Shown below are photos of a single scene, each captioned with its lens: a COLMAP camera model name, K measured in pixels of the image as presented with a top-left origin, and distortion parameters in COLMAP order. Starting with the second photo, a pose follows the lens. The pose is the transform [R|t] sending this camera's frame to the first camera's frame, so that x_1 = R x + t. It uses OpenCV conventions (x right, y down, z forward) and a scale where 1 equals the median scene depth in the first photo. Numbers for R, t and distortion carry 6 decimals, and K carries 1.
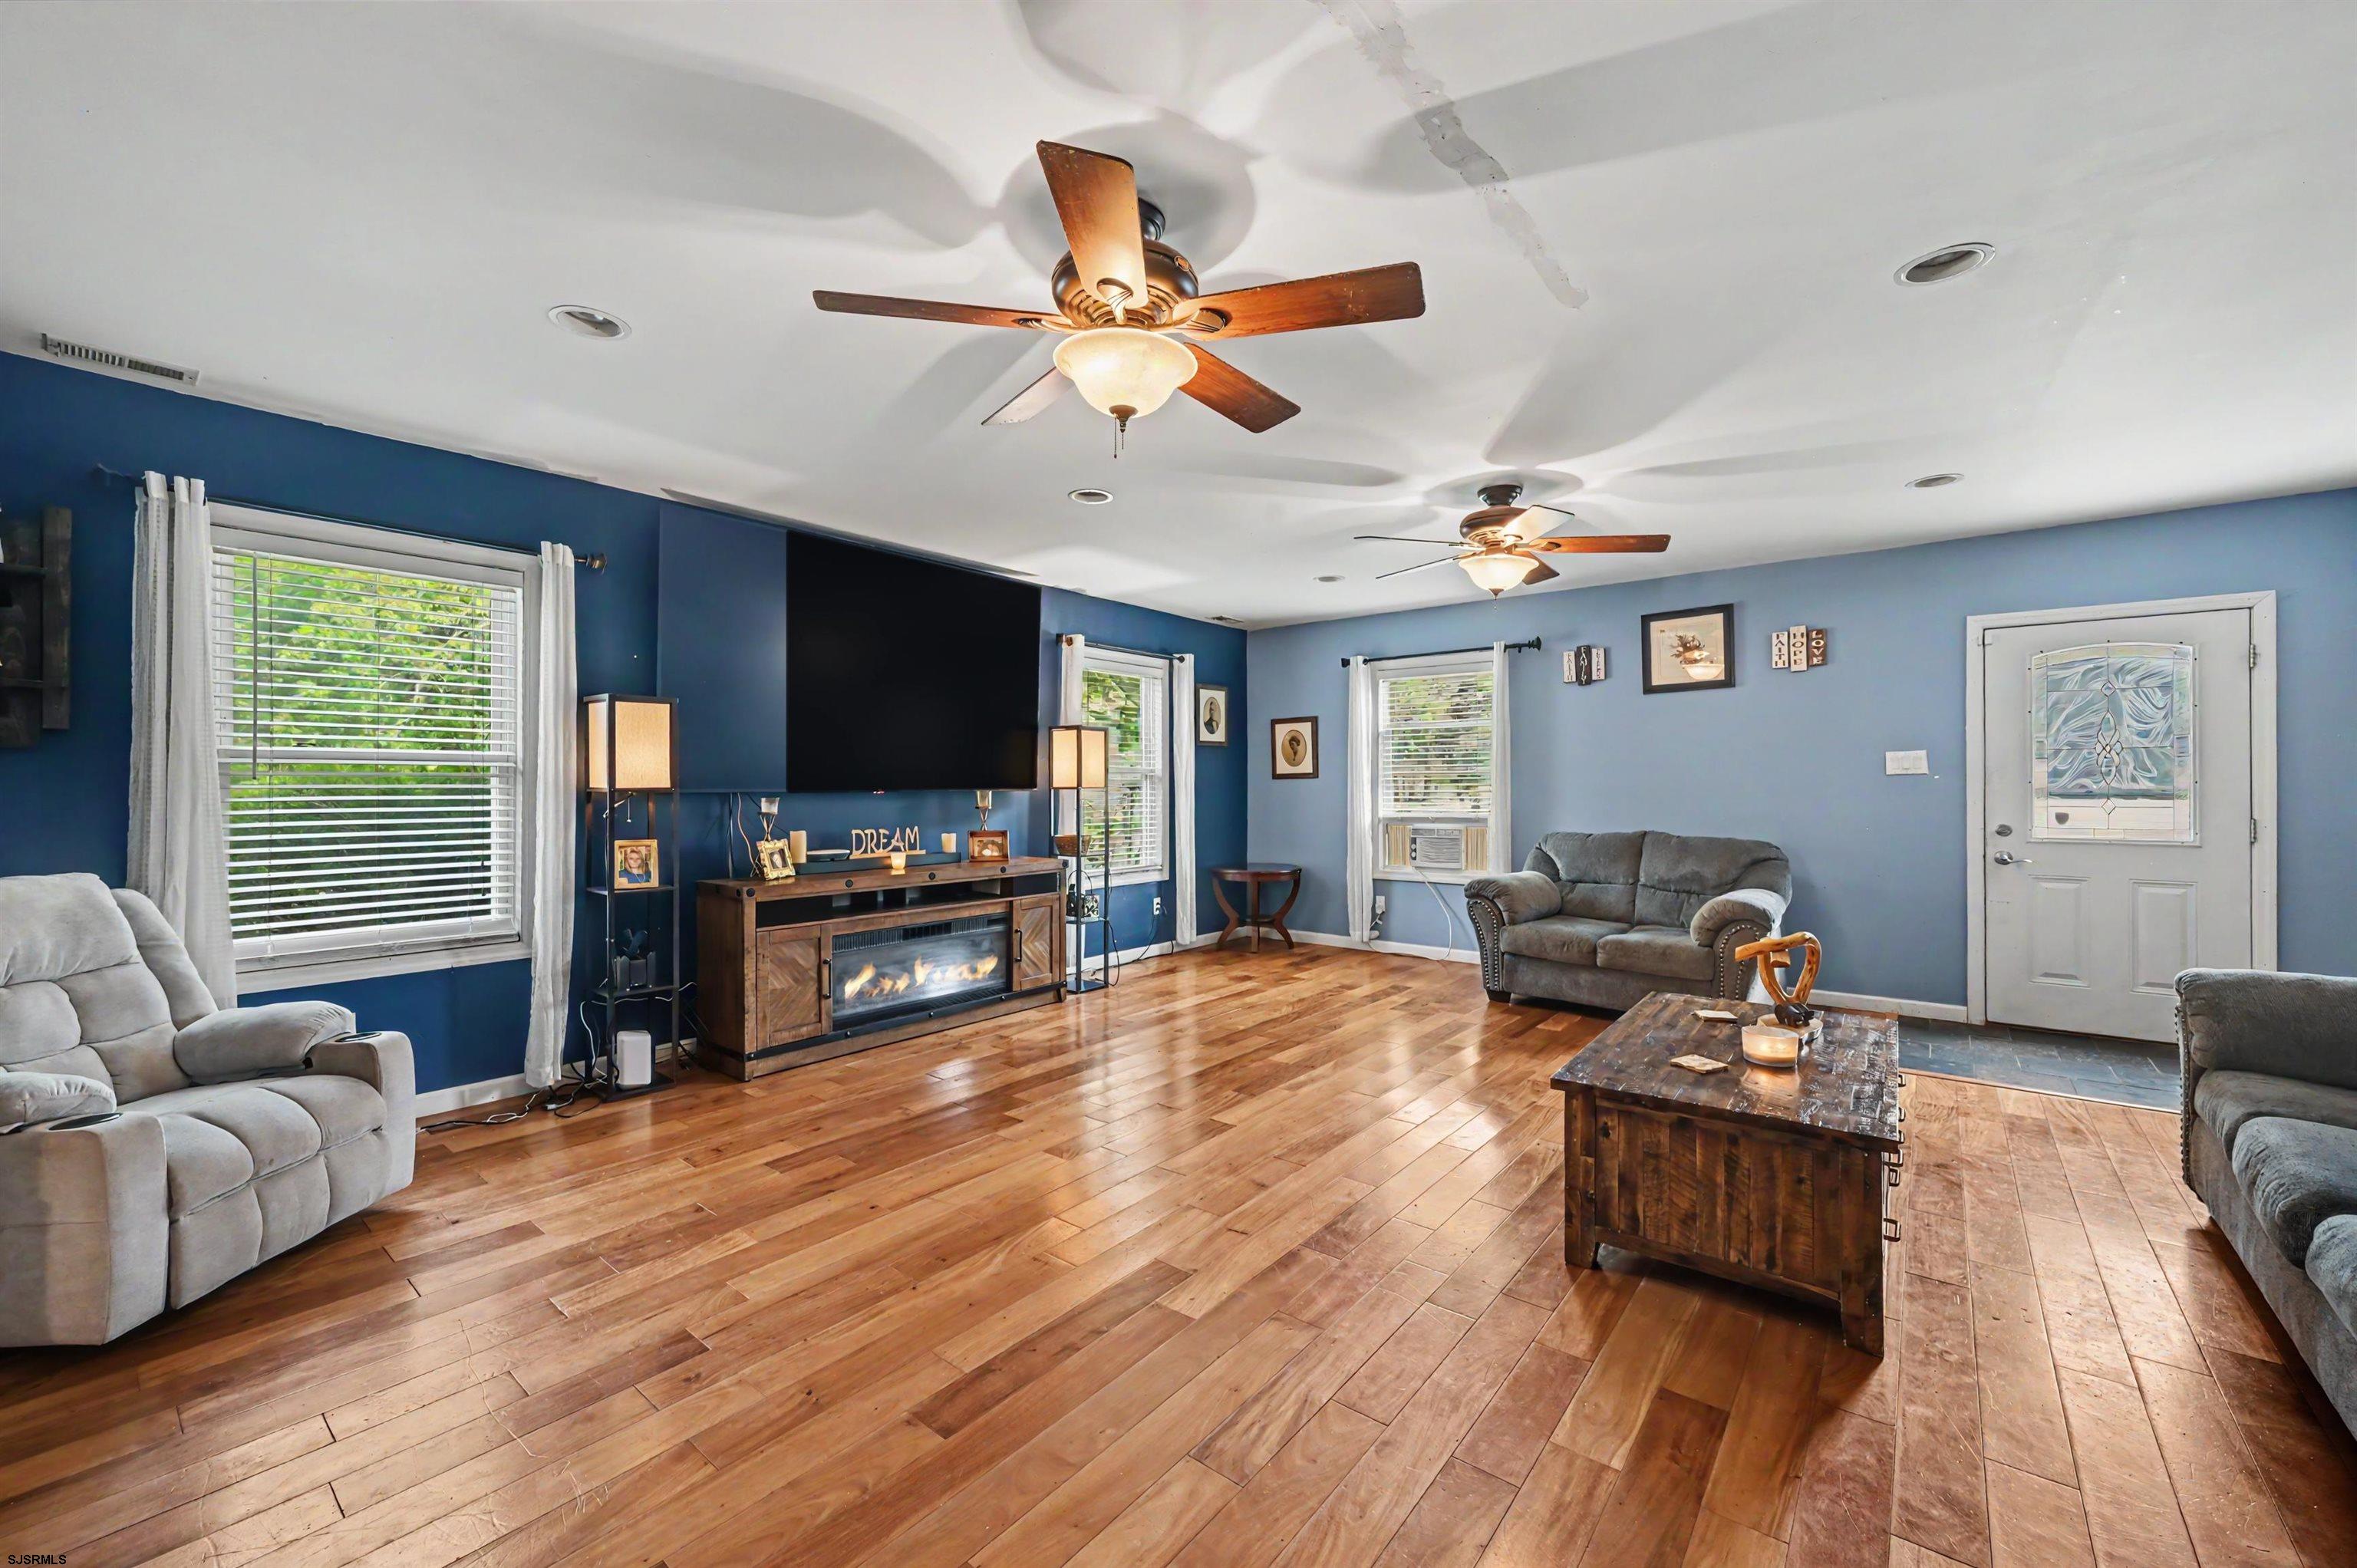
lens RADIAL K [[936.8, 0, 1165.4], [0, 936.8, 781.7], [0, 0, 1]] dist [0.000682, -0.000426]
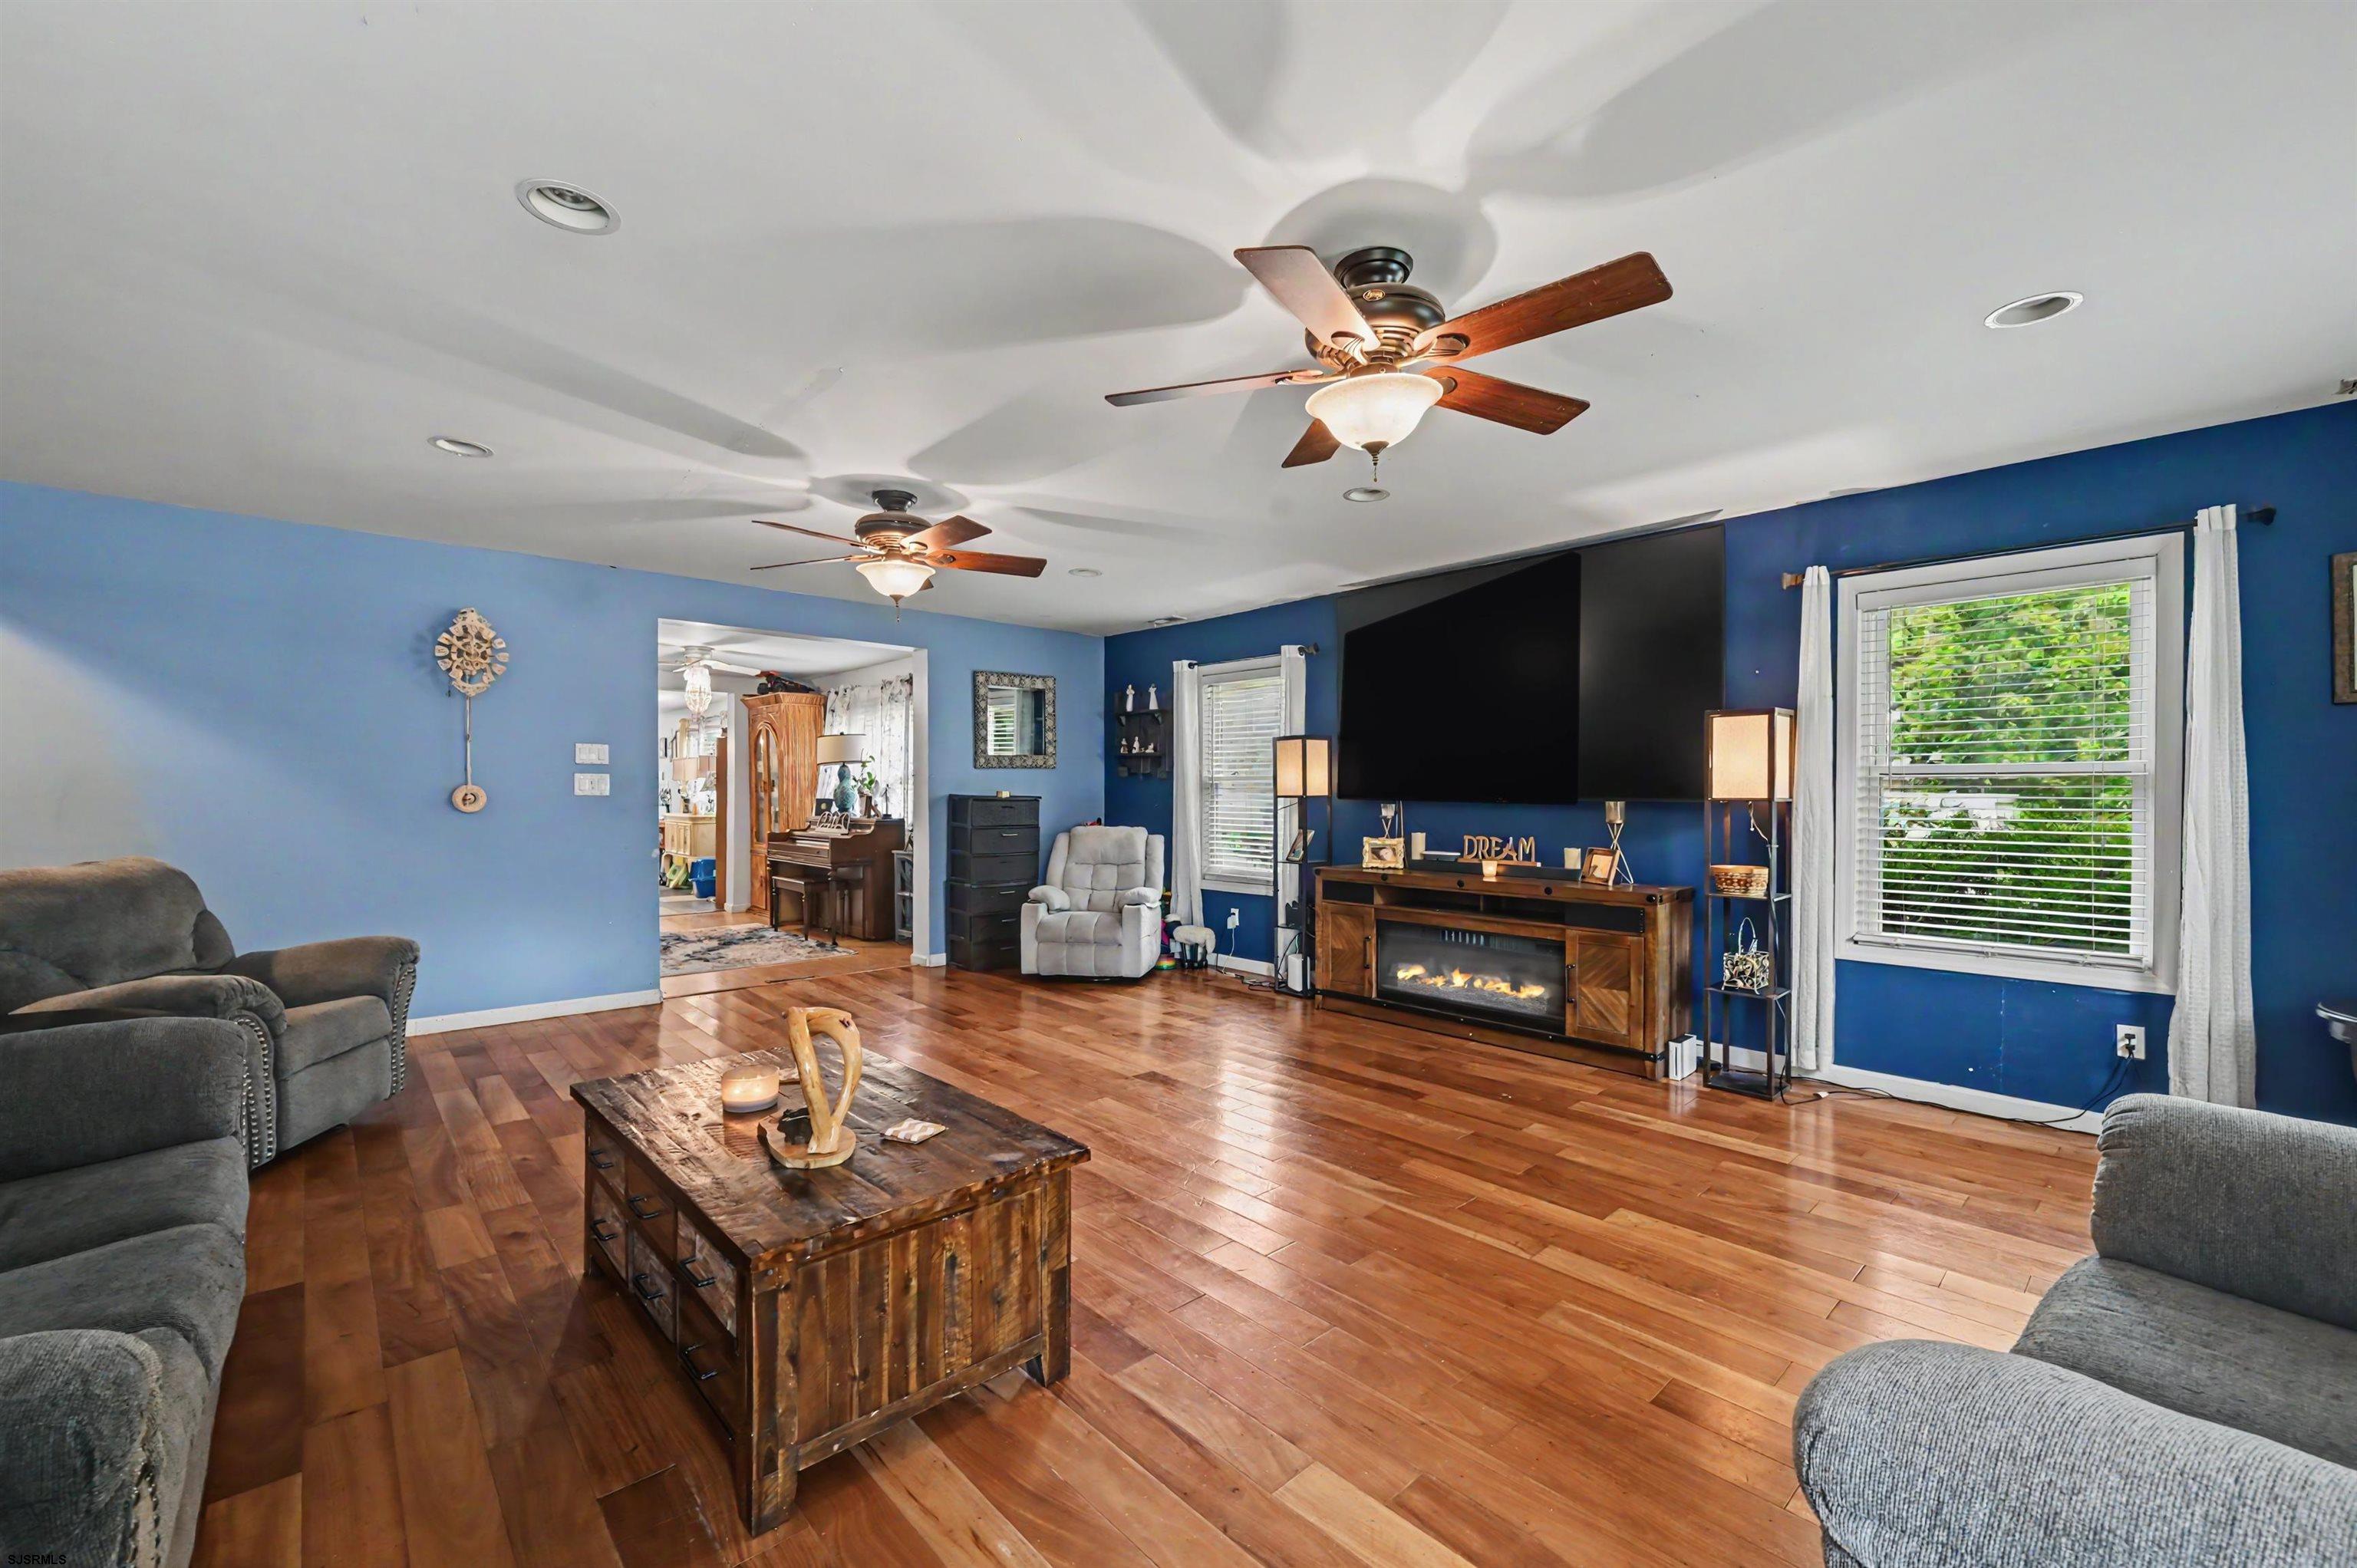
lens RADIAL K [[936.8, 0, 1165.6], [0, 936.8, 796.2], [0, 0, 1]] dist [0.000682, -0.000426]
pose [[-0.143469, -0.000485, -0.989655, 0.880599], [-0.001460, 0.999999, -0.000278, 0.008041], [0.989654, 0.001405, -0.143469, 0.906932]]
